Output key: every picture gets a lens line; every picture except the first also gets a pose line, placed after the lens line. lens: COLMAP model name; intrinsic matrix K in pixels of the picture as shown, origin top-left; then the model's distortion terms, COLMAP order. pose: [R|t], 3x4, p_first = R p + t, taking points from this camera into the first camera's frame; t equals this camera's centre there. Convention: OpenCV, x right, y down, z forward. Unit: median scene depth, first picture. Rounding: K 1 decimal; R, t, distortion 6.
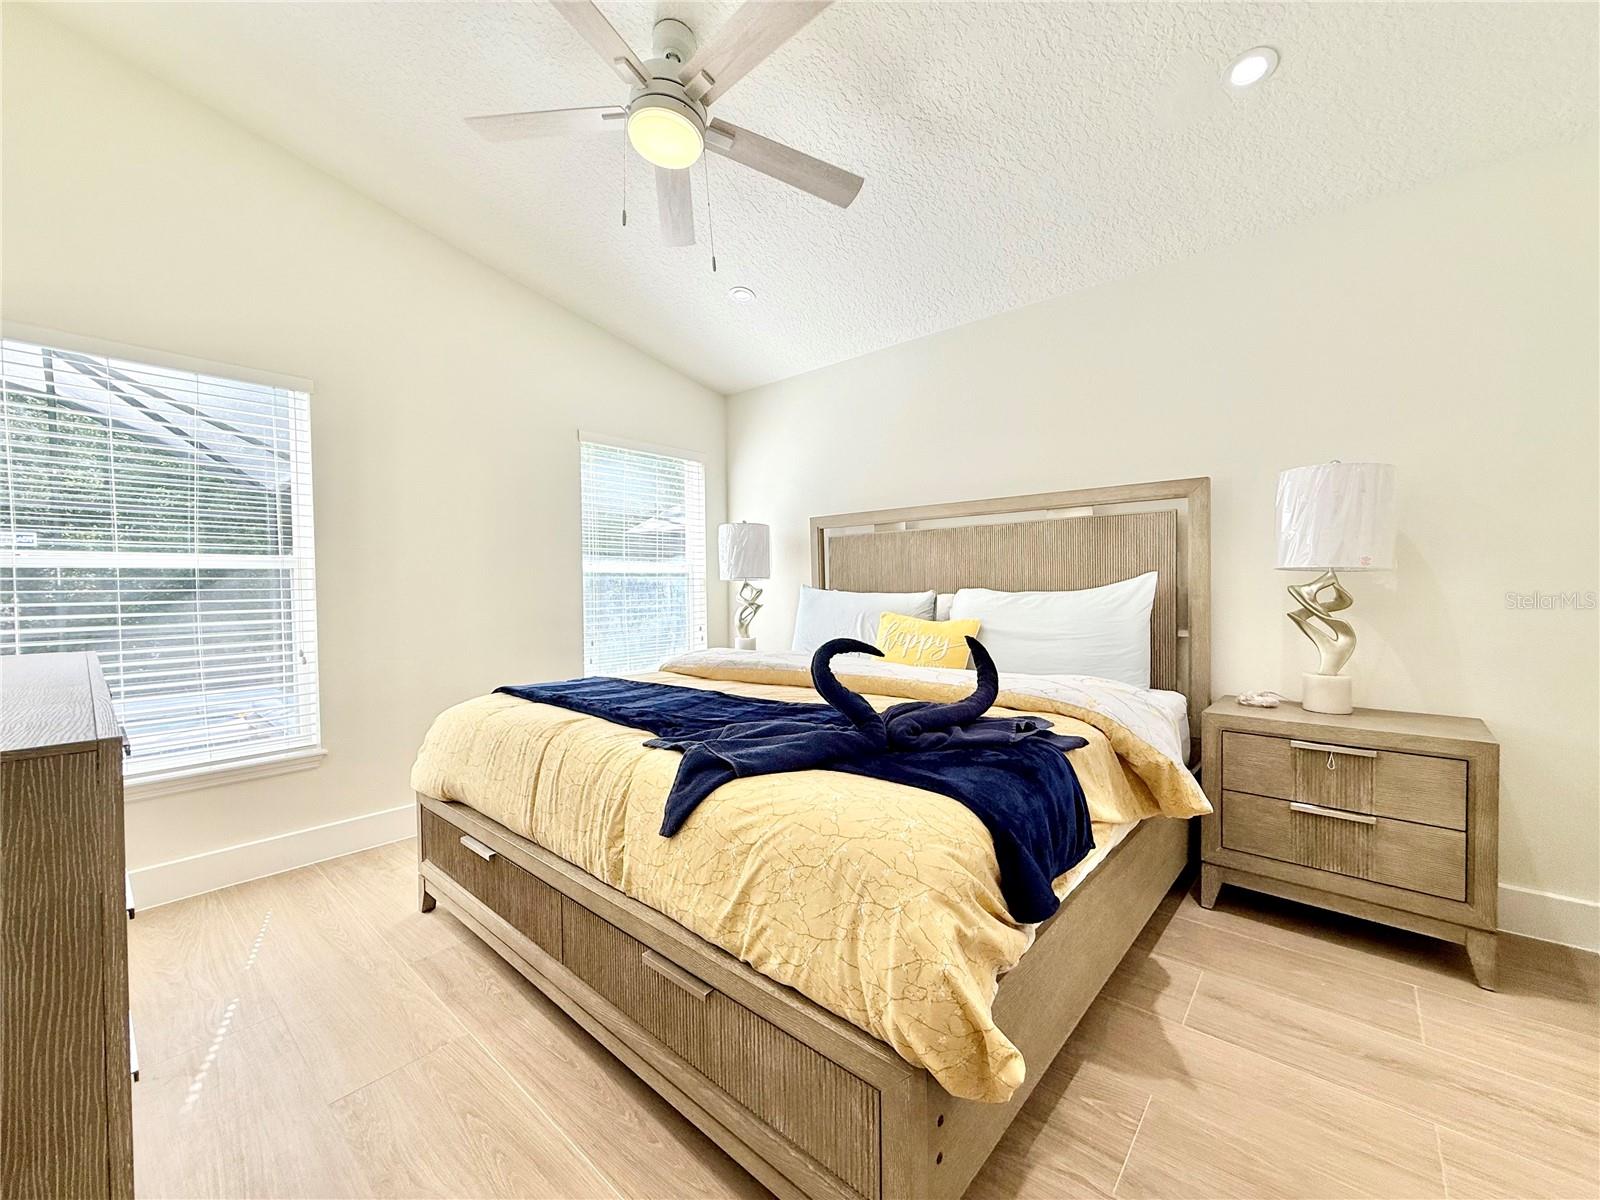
lens RADIAL K [[639.3, 0, 794.0], [0, 639.3, 600.1], [0, 0, 1]] dist [-0.001000, -0.000039]
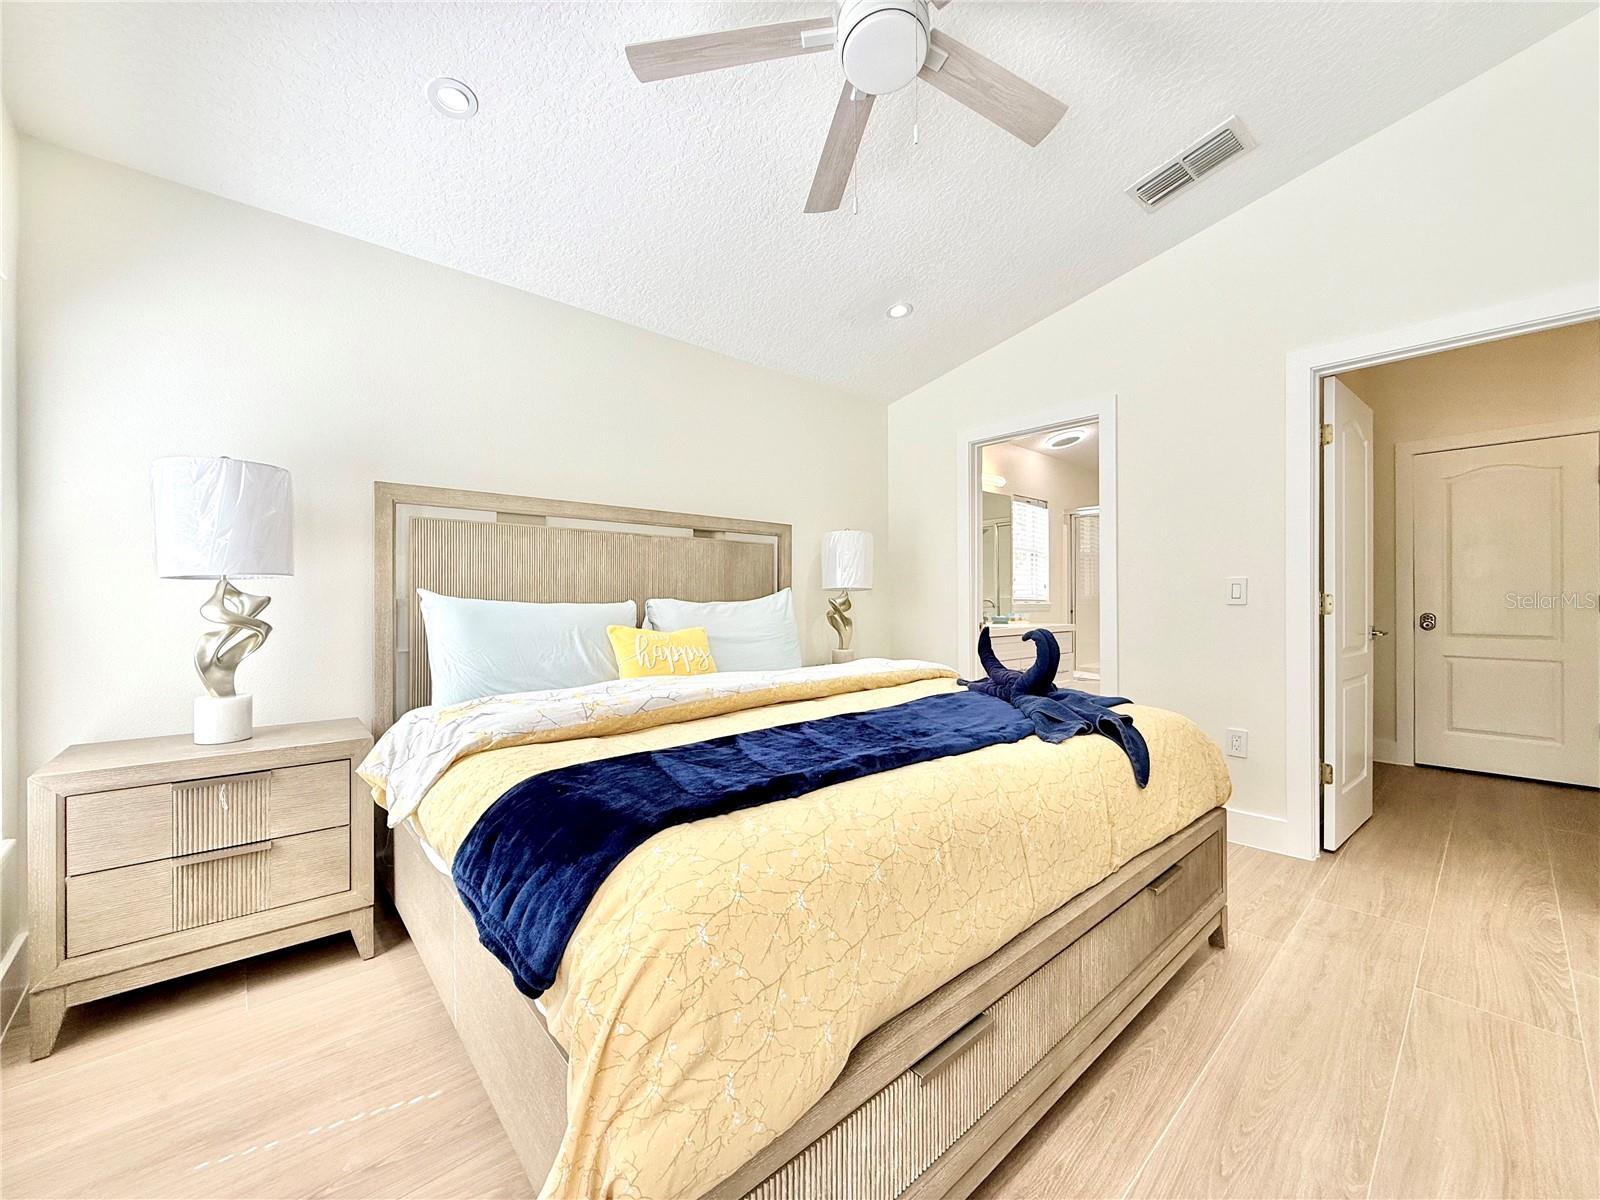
lens RADIAL K [[639.3, 0, 794.0], [0, 639.3, 600.1], [0, 0, 1]] dist [-0.001000, -0.000039]
pose [[0.127937, 0.025760, 0.991448, -0.620608], [0.031520, 0.999052, -0.030025, 0.020769], [-0.991281, 0.035092, 0.127004, 0.615768]]
